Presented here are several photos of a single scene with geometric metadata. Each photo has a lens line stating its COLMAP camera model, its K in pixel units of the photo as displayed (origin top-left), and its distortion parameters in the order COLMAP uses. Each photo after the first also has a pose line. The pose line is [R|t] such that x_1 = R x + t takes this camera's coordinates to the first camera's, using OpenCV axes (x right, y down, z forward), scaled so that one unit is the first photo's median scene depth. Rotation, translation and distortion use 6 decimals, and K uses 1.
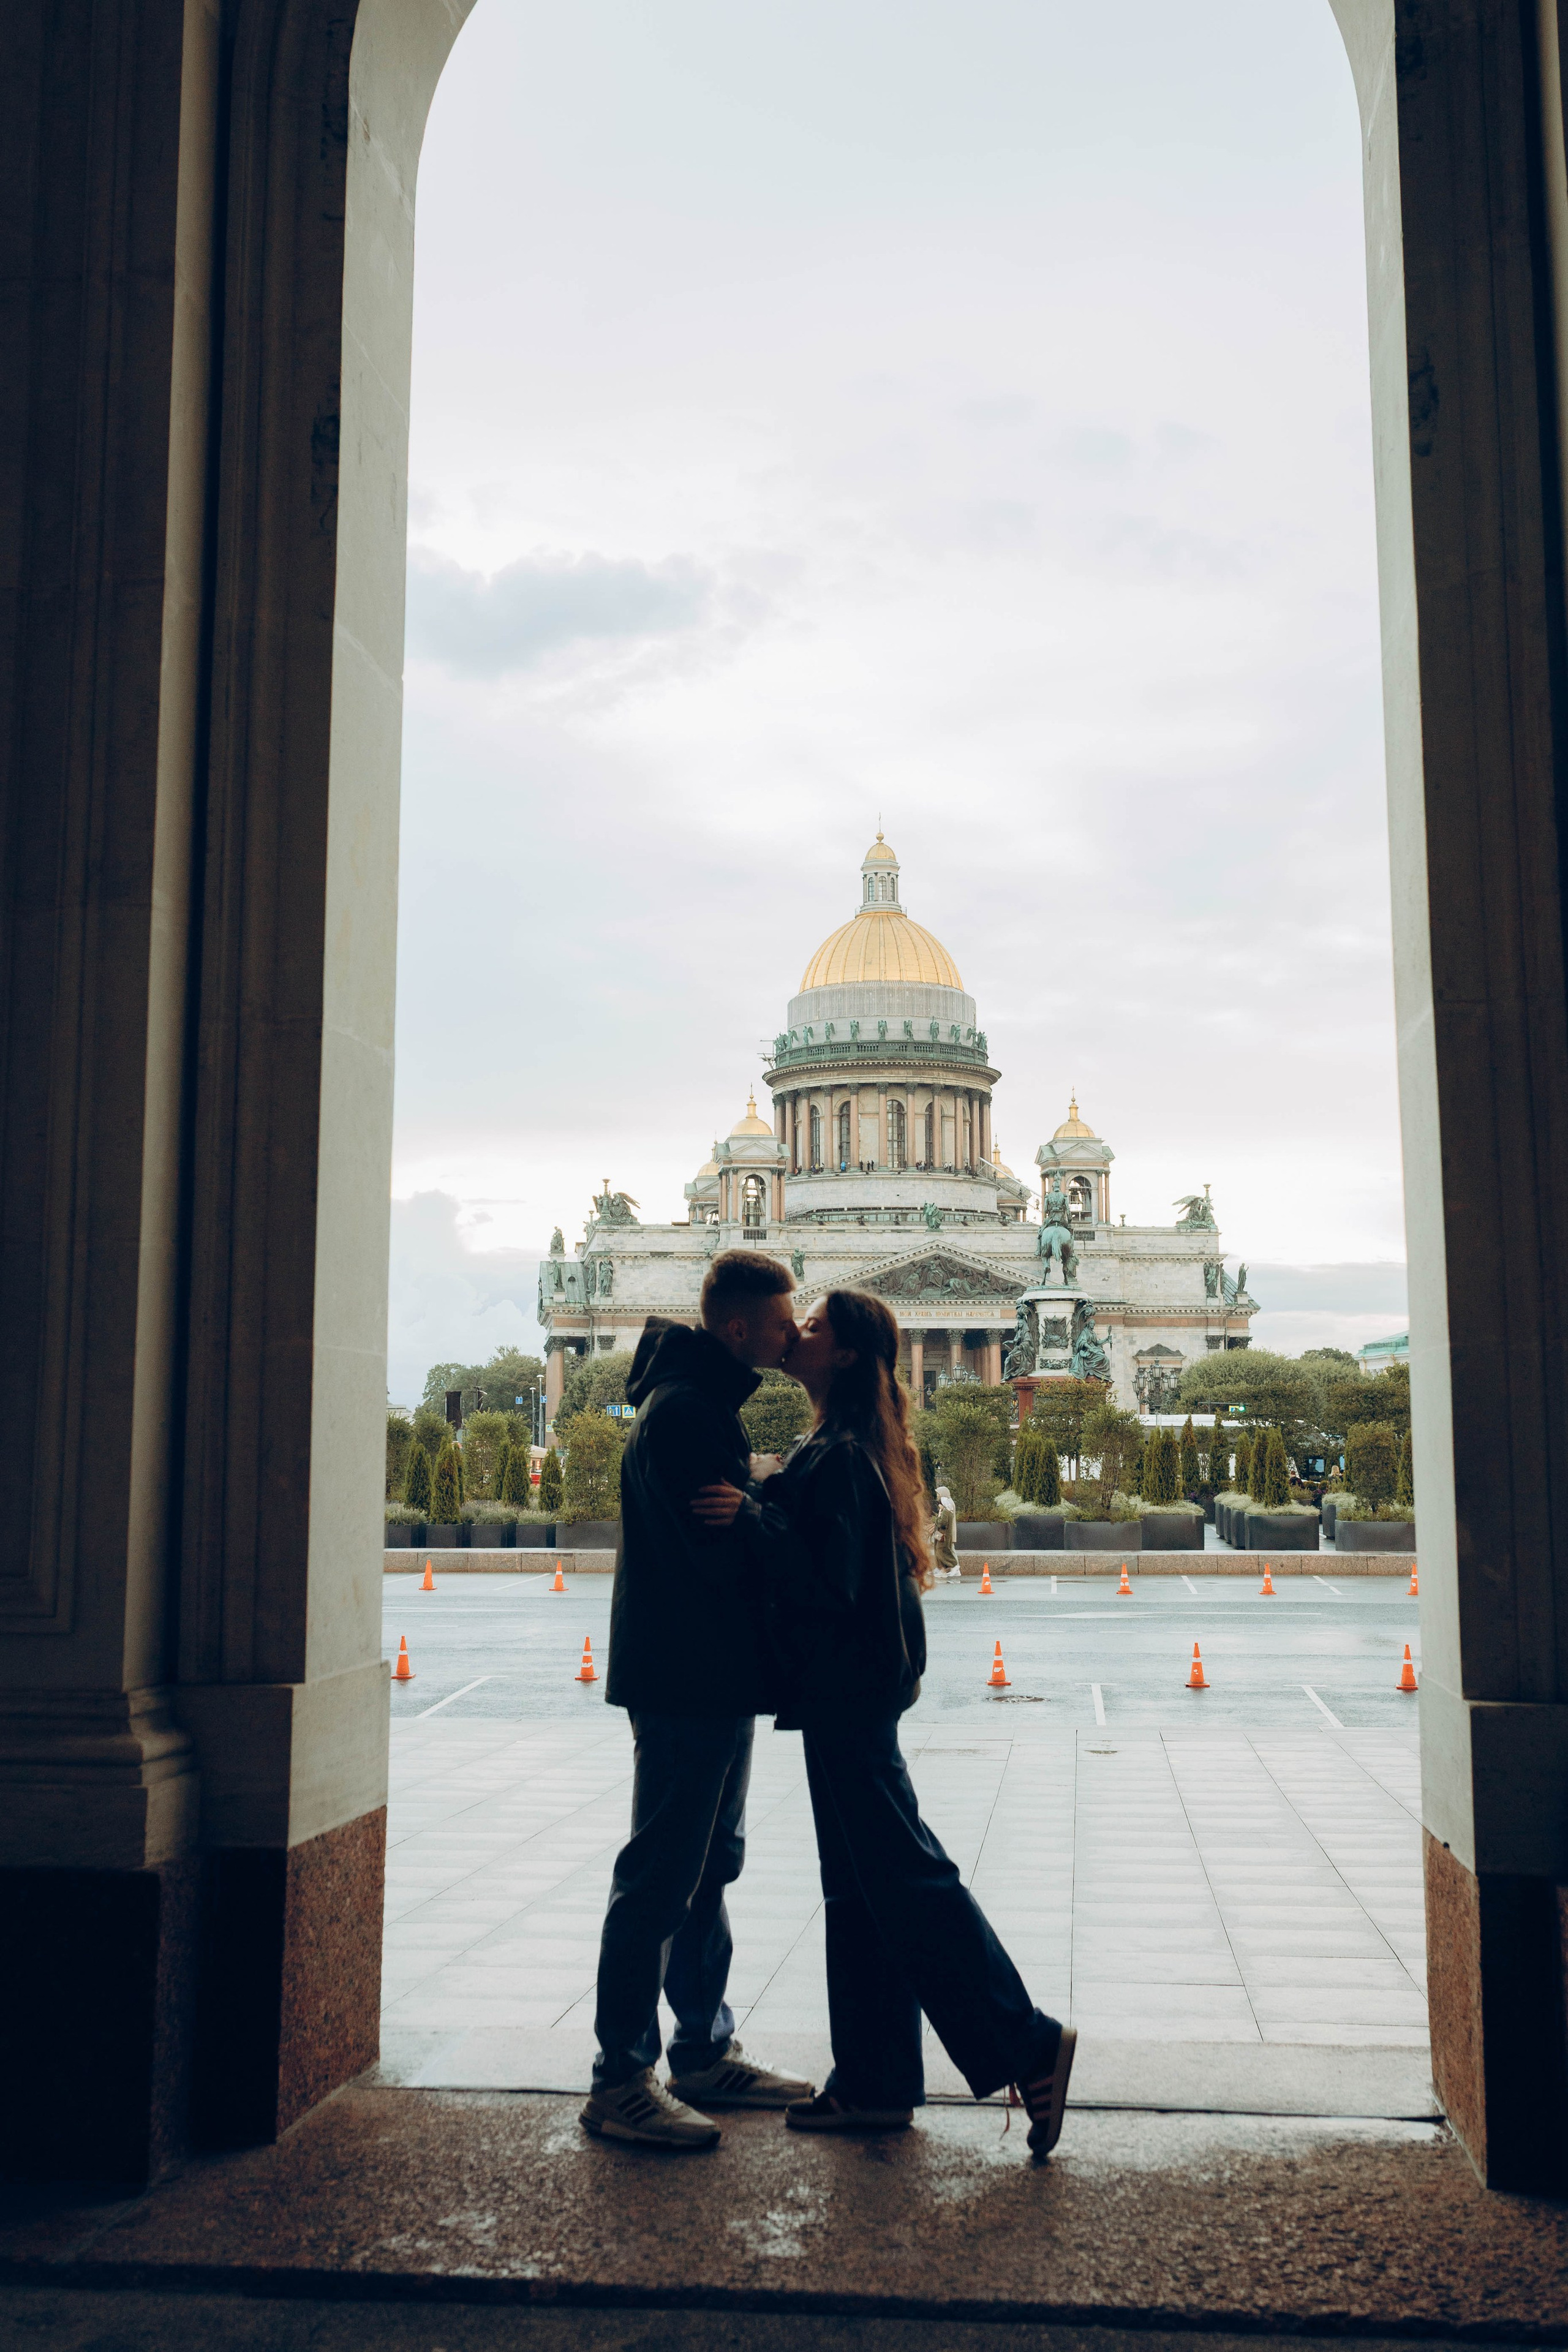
lens RADIAL K [[2261.1, 0, 775.9], [0, 2261.1, 1172.0], [0, 0, 1]] dist [0.001479, -0.004337]
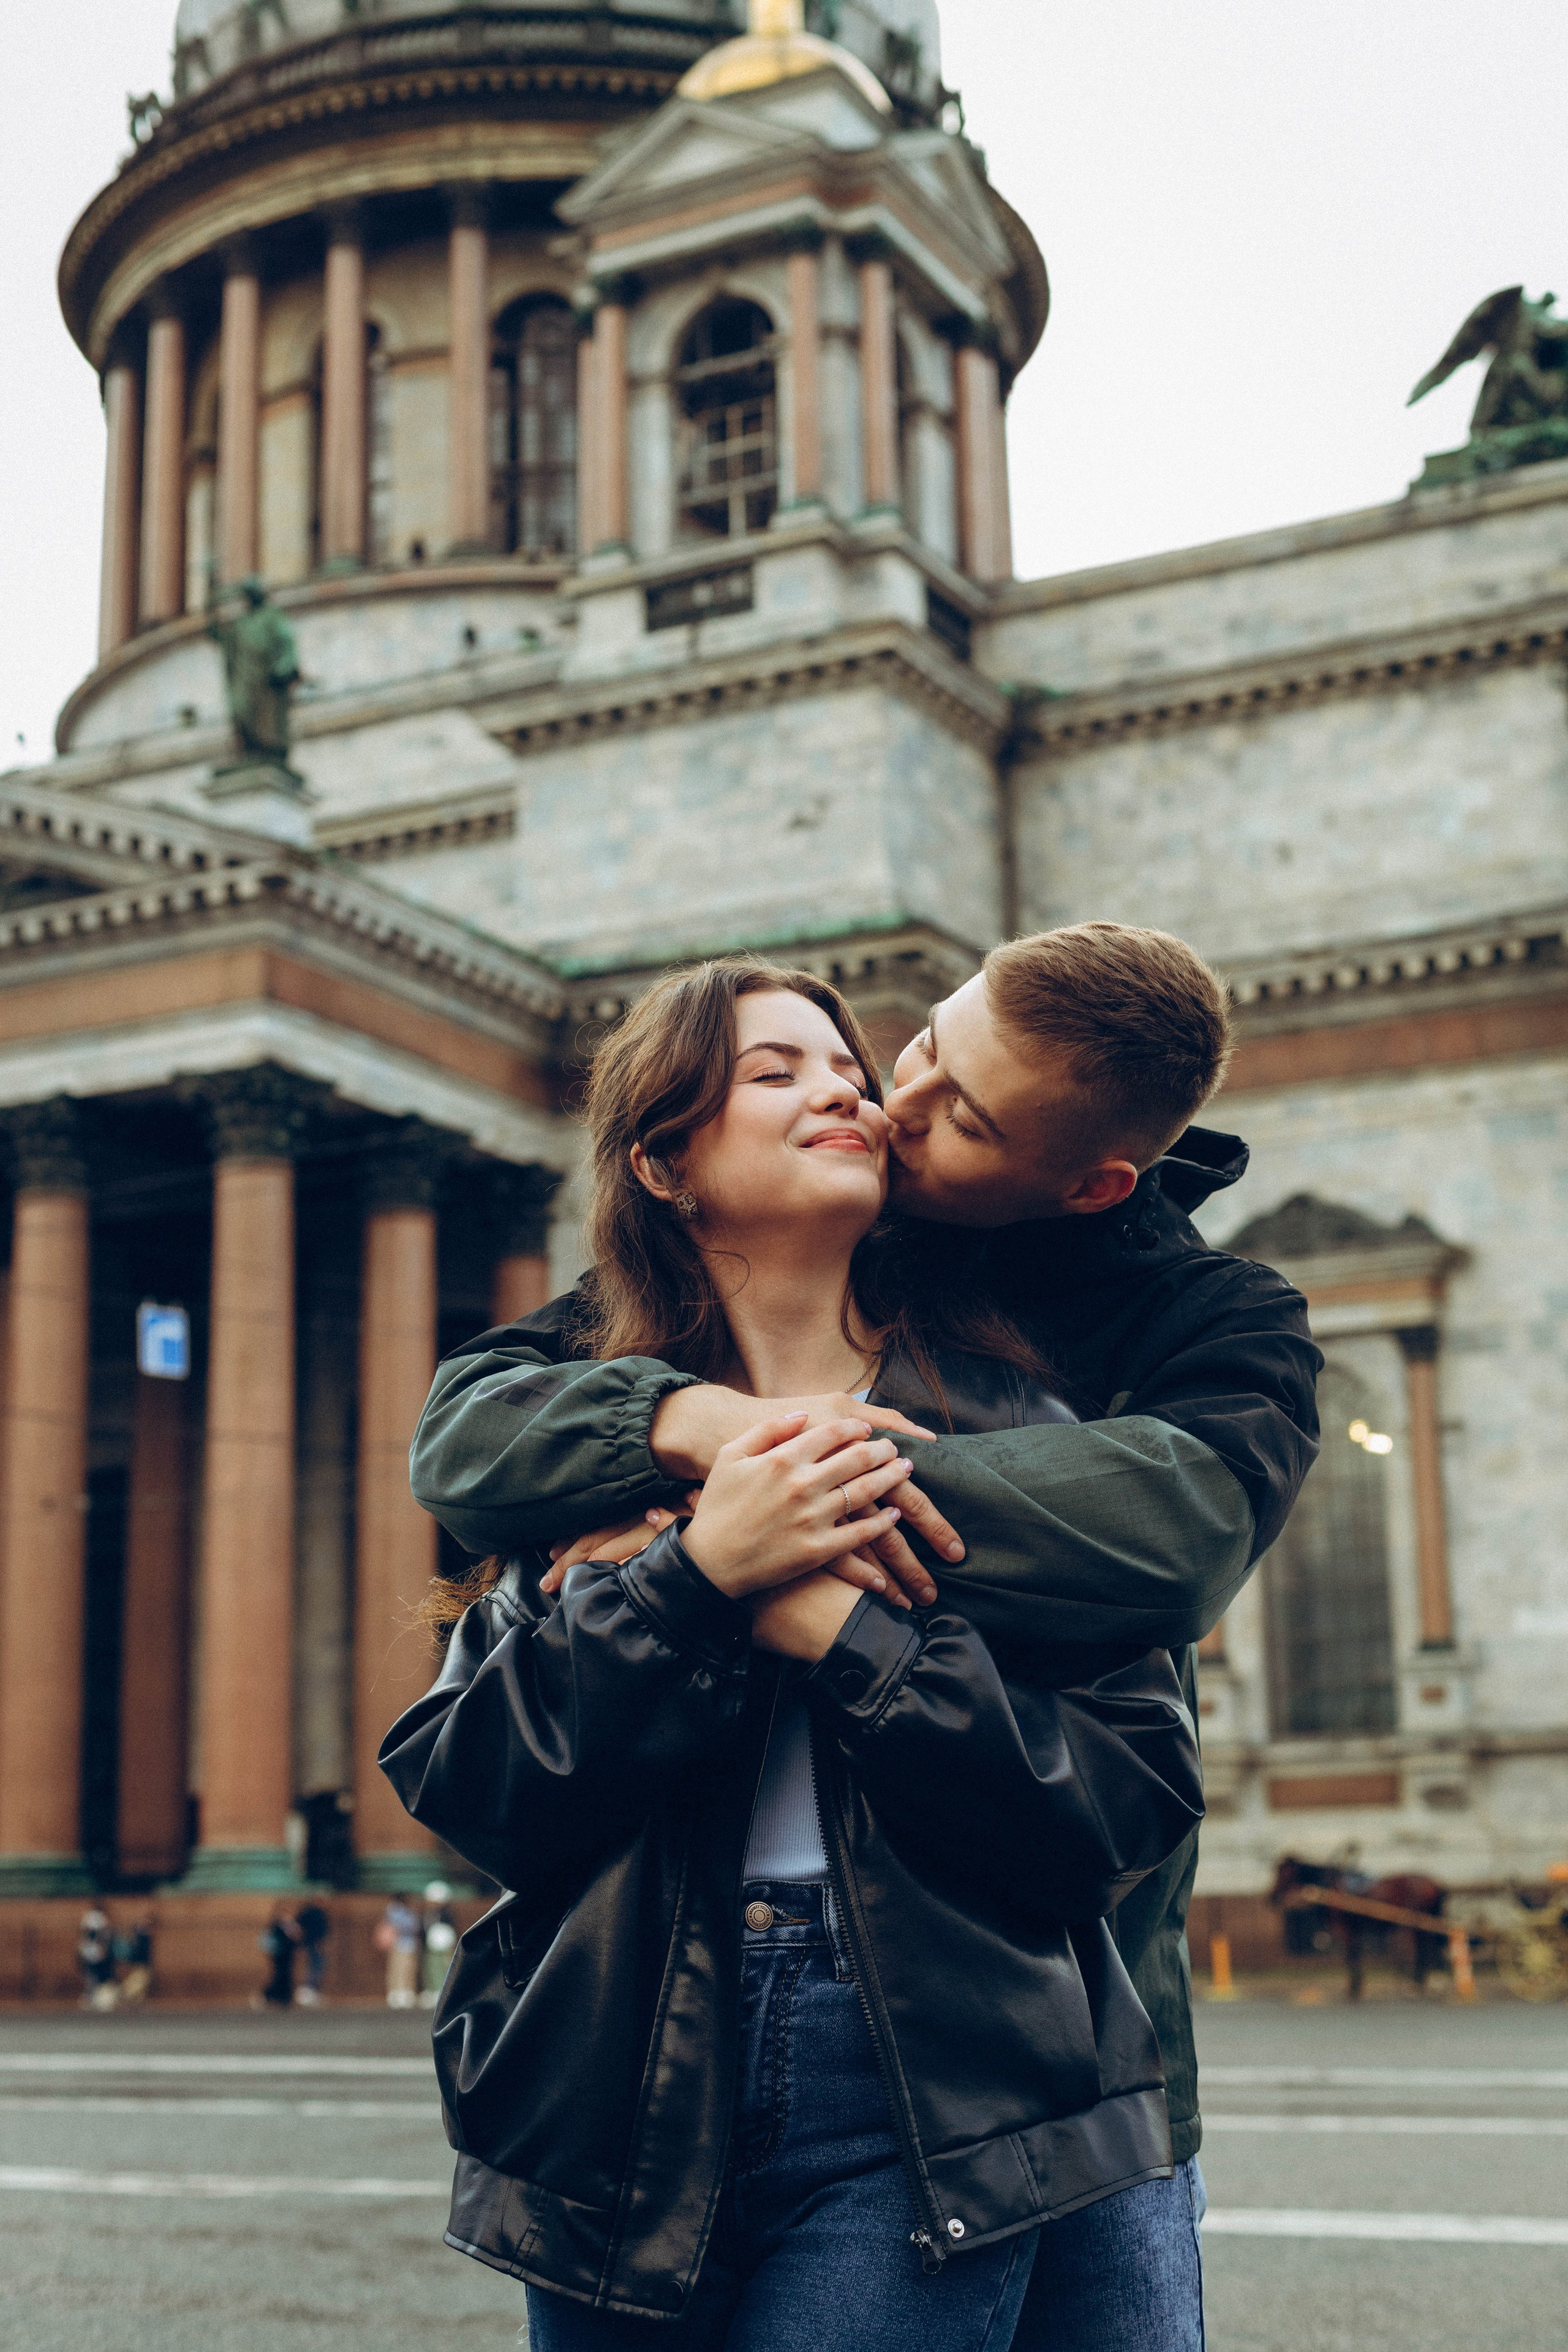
lens RADIAL K [[3420.1, 0, 769.4], [0, 3420.1, 1177.5], [0, 0, 1]] dist [0.014802, -0.115549]
pose [[0.822093, -0.137433, -0.552517, 0.271754], [0.081033, 0.988794, -0.125384, 0.102065], [0.563557, 0.058305, 0.824017, 0.773107]]
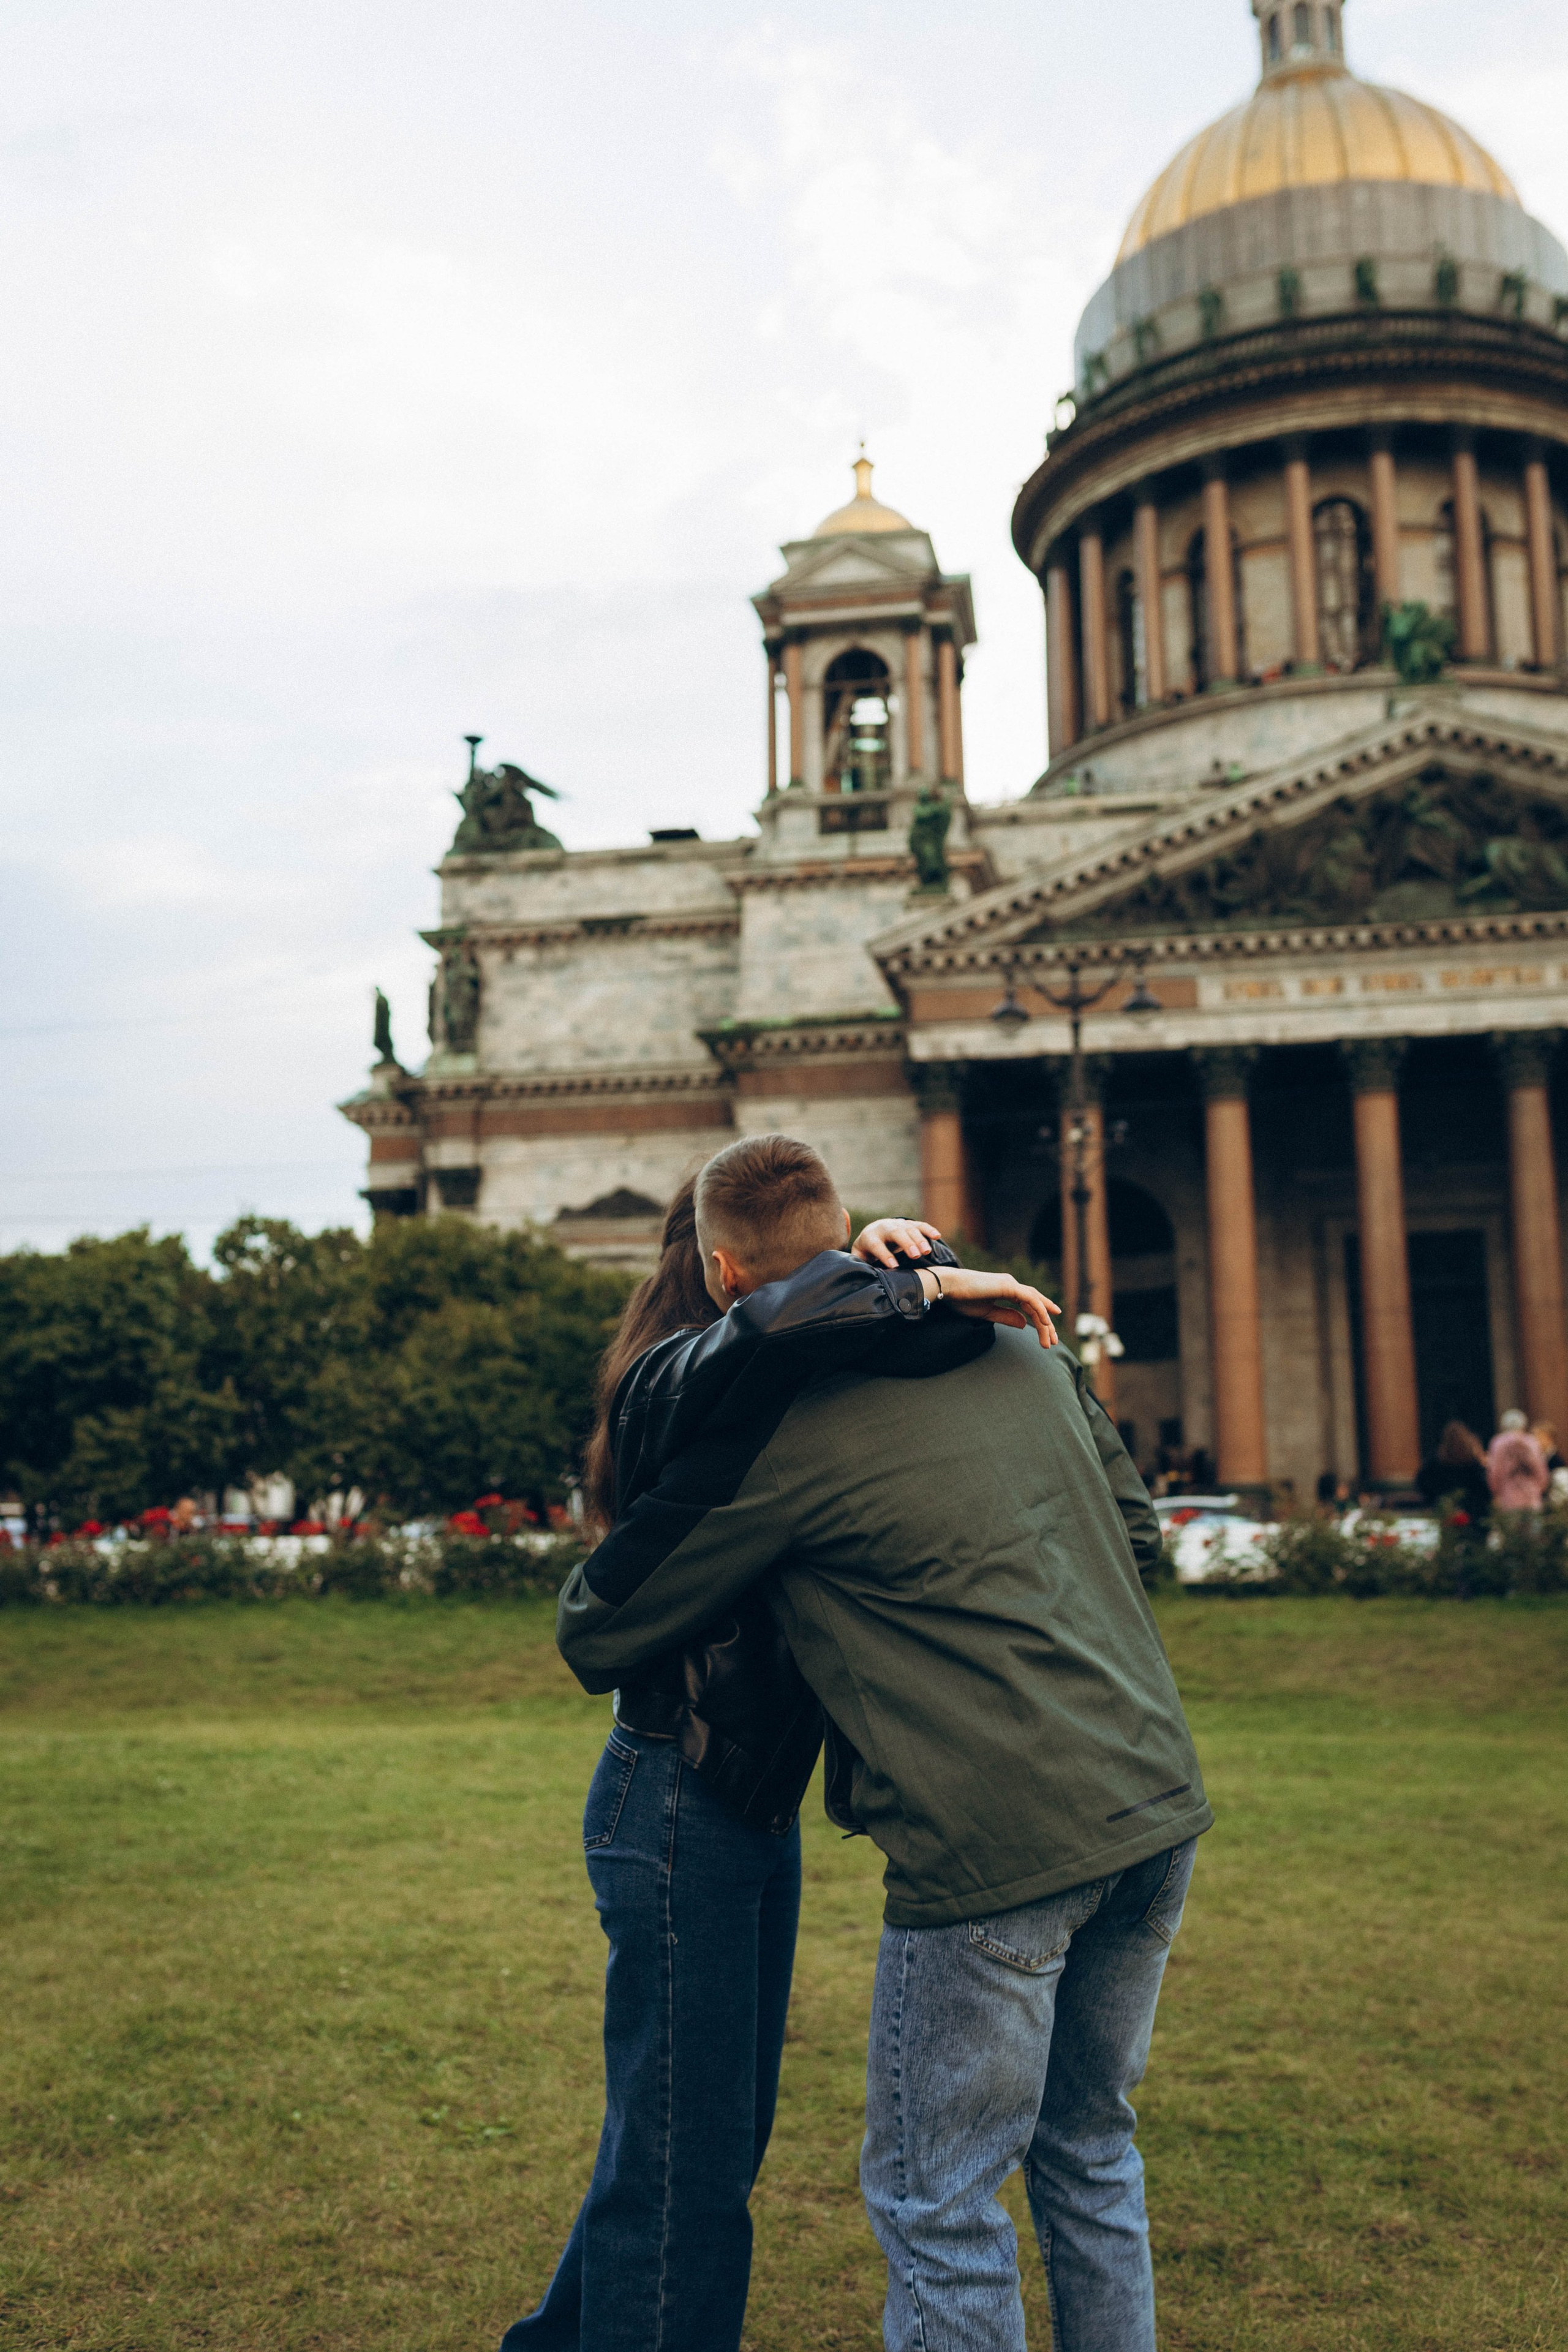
lens RADIAL K [[2231.3, 0, 772.5], [0, 2231.3, 1169.2], [0, 0, 1]] dist [0.003043, -0.000752]
pose [[0.953598, -0.058954, -0.295255, 0.066756], [0.045582, 0.997608, -0.051975, 0.088956], [0.297613, 0.036105, 0.954004, 0.669395]]
